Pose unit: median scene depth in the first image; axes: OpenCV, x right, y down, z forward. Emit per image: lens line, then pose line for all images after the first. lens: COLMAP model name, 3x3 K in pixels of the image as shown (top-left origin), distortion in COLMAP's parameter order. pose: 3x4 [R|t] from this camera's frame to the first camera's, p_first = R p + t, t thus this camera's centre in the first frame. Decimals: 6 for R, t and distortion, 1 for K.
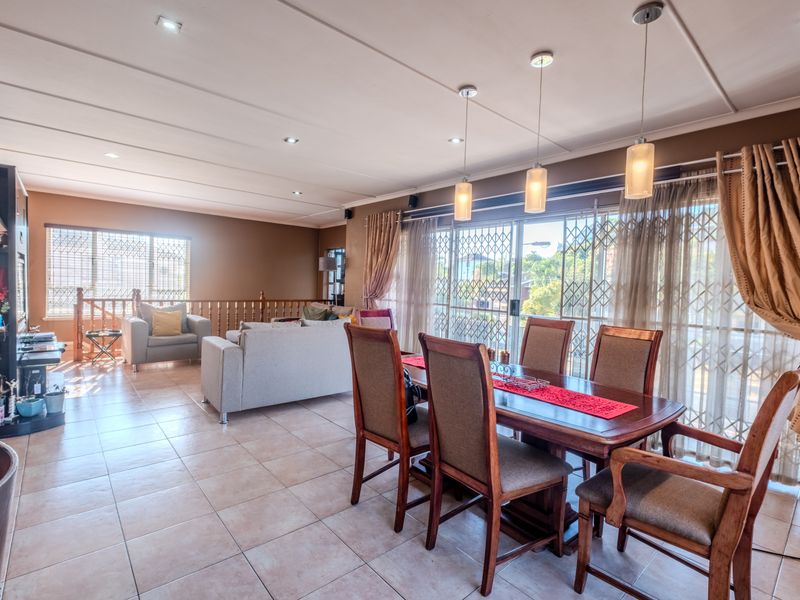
lens RADIAL K [[405.2, 0, 396.9], [0, 405.2, 296.6], [0, 0, 1]] dist [-0.002735, -0.006148]
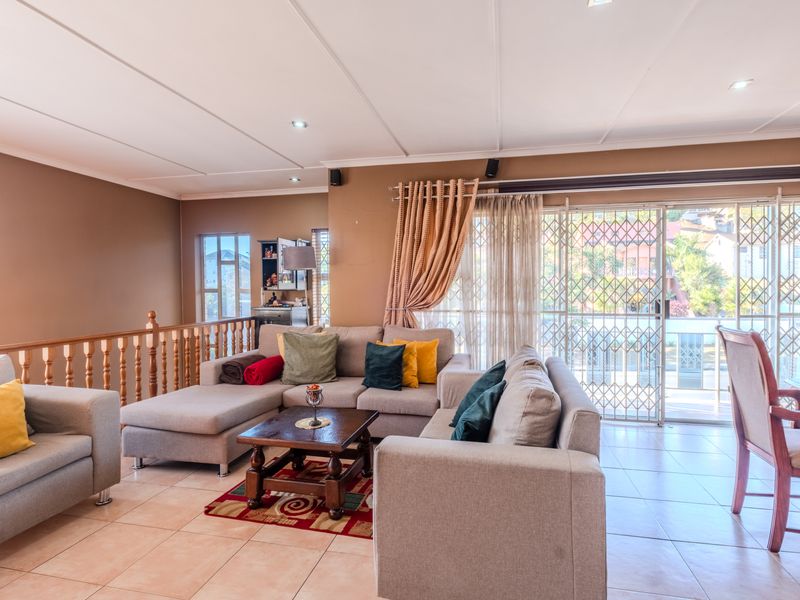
lens RADIAL K [[405.2, 0, 401.5], [0, 405.2, 299.7], [0, 0, 1]] dist [-0.002735, -0.006148]
pose [[0.780137, -0.051384, 0.623495, -0.535717], [0.050186, 0.998550, 0.019499, -0.029808], [-0.623593, 0.016079, 0.781584, 0.556533]]
